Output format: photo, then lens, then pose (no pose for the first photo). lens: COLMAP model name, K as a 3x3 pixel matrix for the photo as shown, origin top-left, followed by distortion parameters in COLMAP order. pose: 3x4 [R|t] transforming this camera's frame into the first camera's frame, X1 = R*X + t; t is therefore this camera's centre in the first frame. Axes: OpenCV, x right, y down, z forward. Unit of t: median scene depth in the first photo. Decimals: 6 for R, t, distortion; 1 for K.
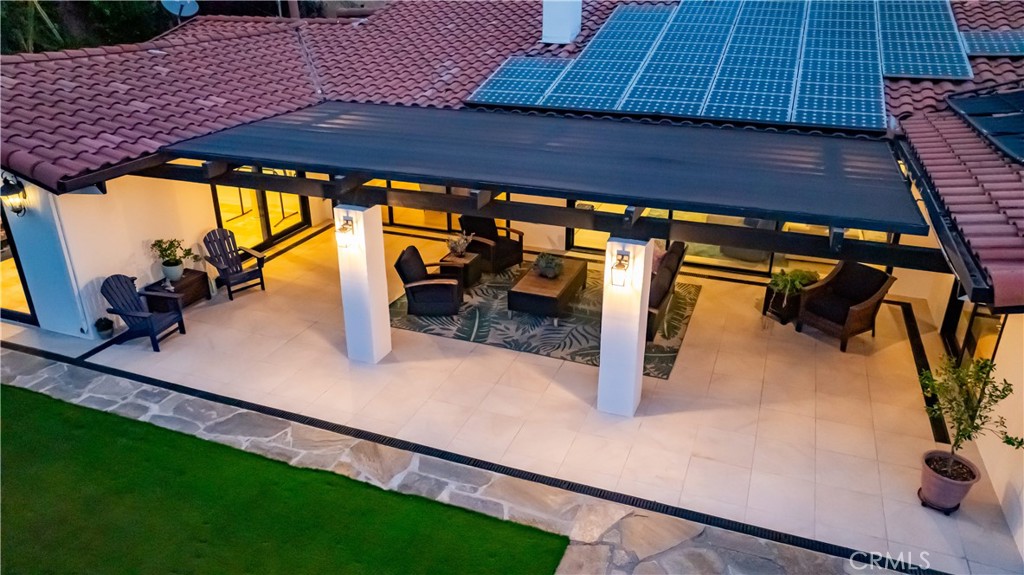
lens RADIAL K [[720.2, 0, 512.0], [0, 720.2, 287.5], [0, 0, 1]] dist [-0.035124, 0.000885]
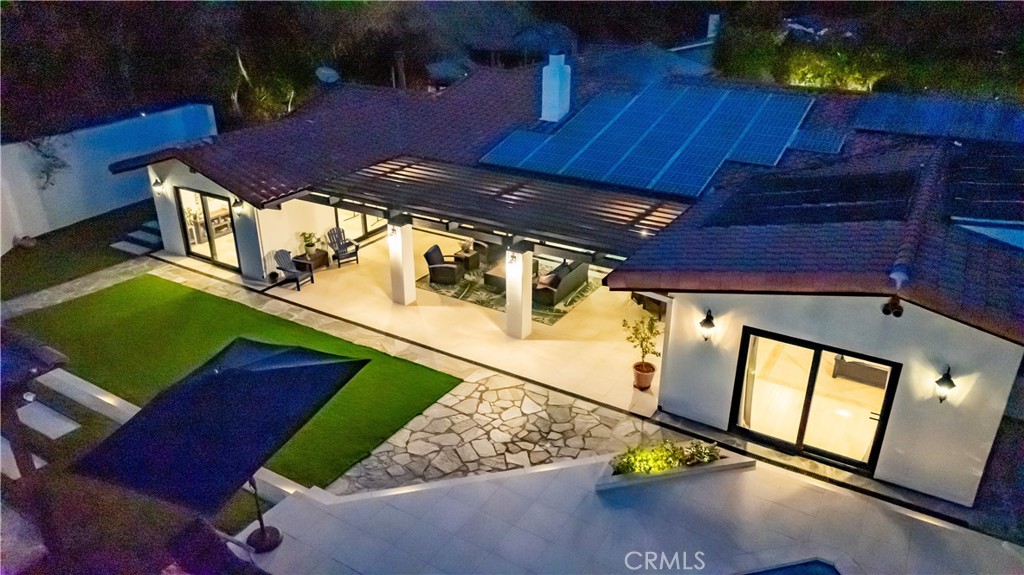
lens RADIAL K [[720.2, 0, 512.0], [0, 720.2, 287.5], [0, 0, 1]] dist [-0.035124, 0.000885]
pose [[0.982351, 0.077843, -0.170080, 0.366558], [-0.076340, 0.996963, 0.015365, 0.006435], [0.170760, -0.002110, 0.985310, -0.750545]]
